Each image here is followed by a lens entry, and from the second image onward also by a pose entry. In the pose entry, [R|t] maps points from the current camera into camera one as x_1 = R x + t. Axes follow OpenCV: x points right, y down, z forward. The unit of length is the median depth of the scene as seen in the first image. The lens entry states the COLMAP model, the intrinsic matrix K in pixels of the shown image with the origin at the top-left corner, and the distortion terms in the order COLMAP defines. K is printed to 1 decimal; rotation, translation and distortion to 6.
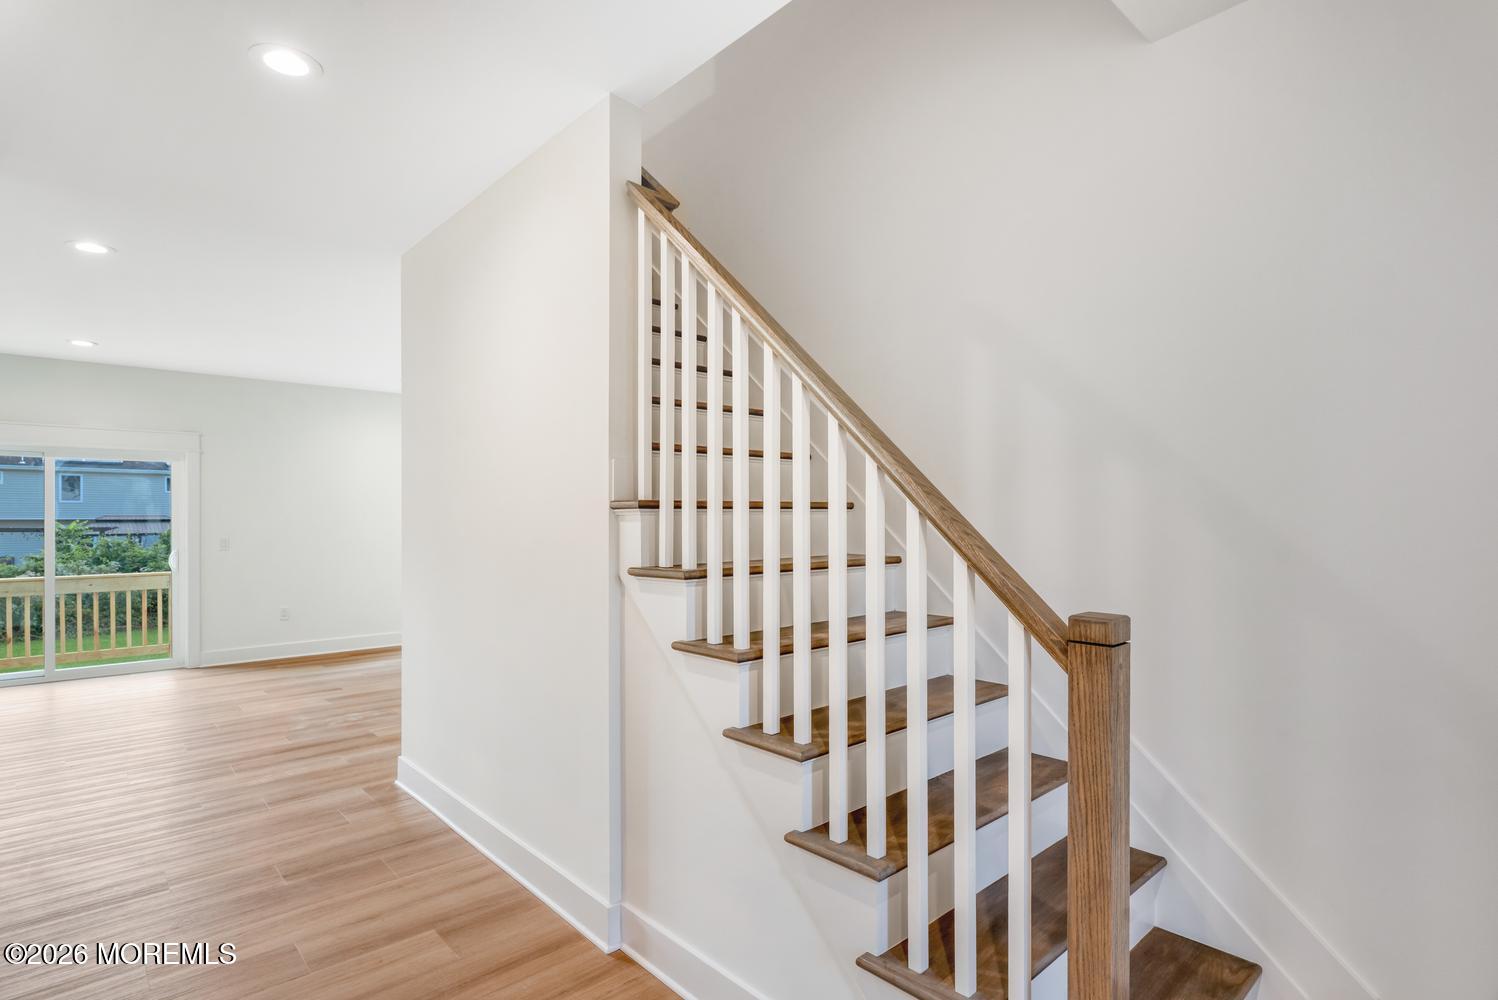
lens RADIAL K [[755.2, 0, 749.0], [0, 755.2, 500.0], [0, 0, 1]] dist [0.003013, -0.000413]
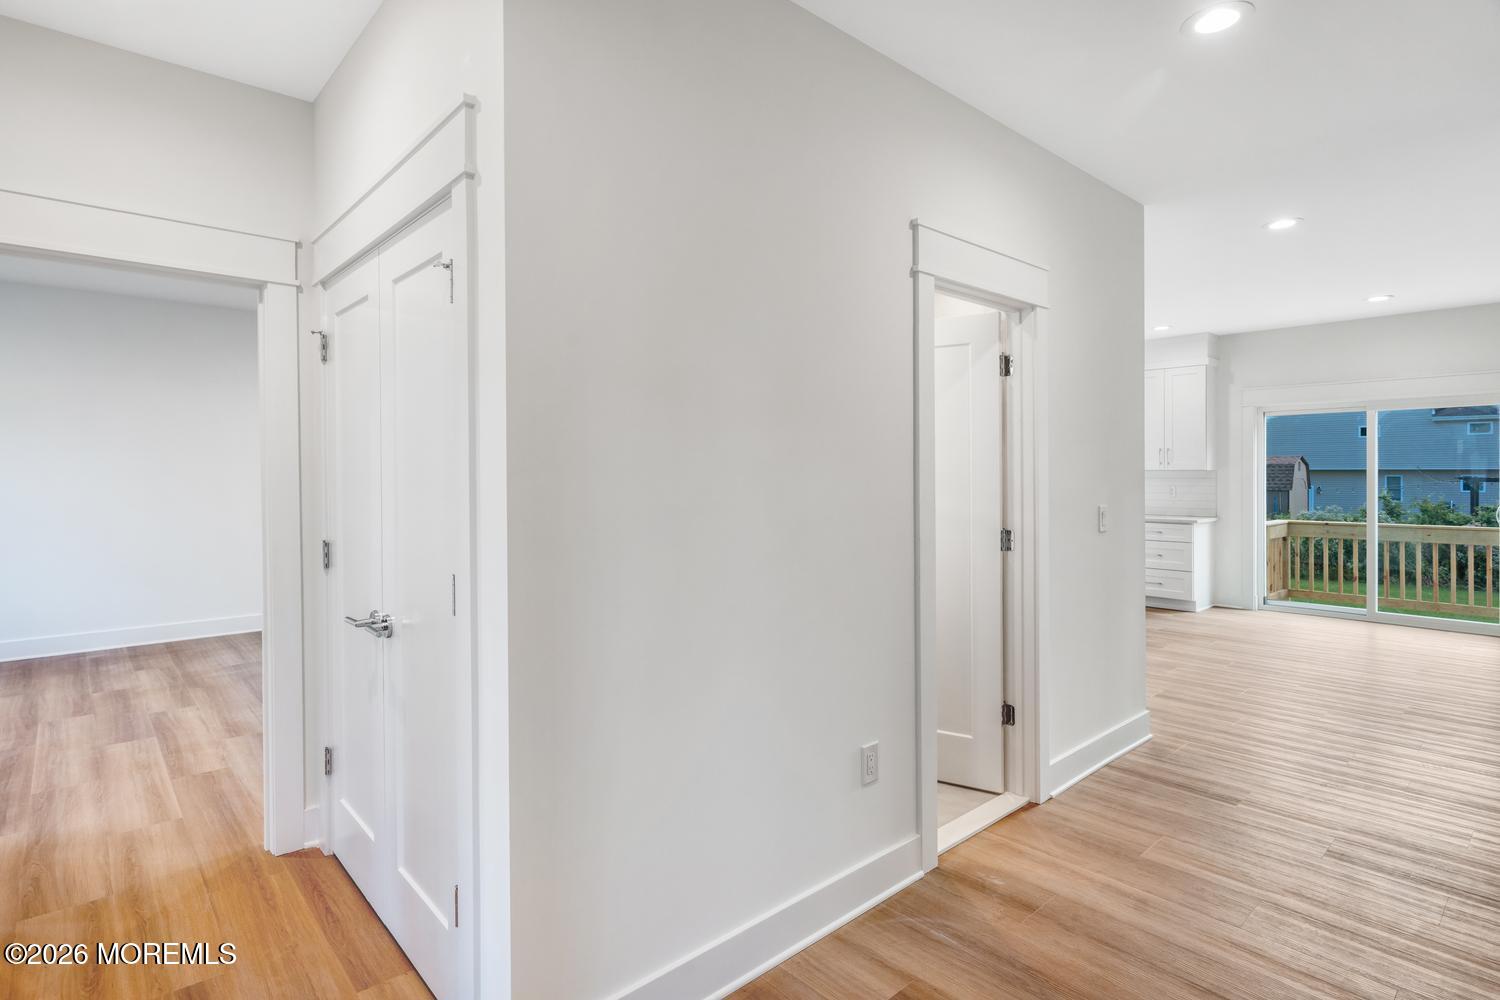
lens RADIAL K [[766.6, 0, 749.3], [0, 766.6, 467.2], [0, 0, 1]] dist [-0.001287, -0.000034]
pose [[0.001462, 0.002418, -0.999996, 0.148932], [0.021560, 0.999765, 0.002449, 0.001384], [0.999766, -0.021563, 0.001409, 0.126546]]
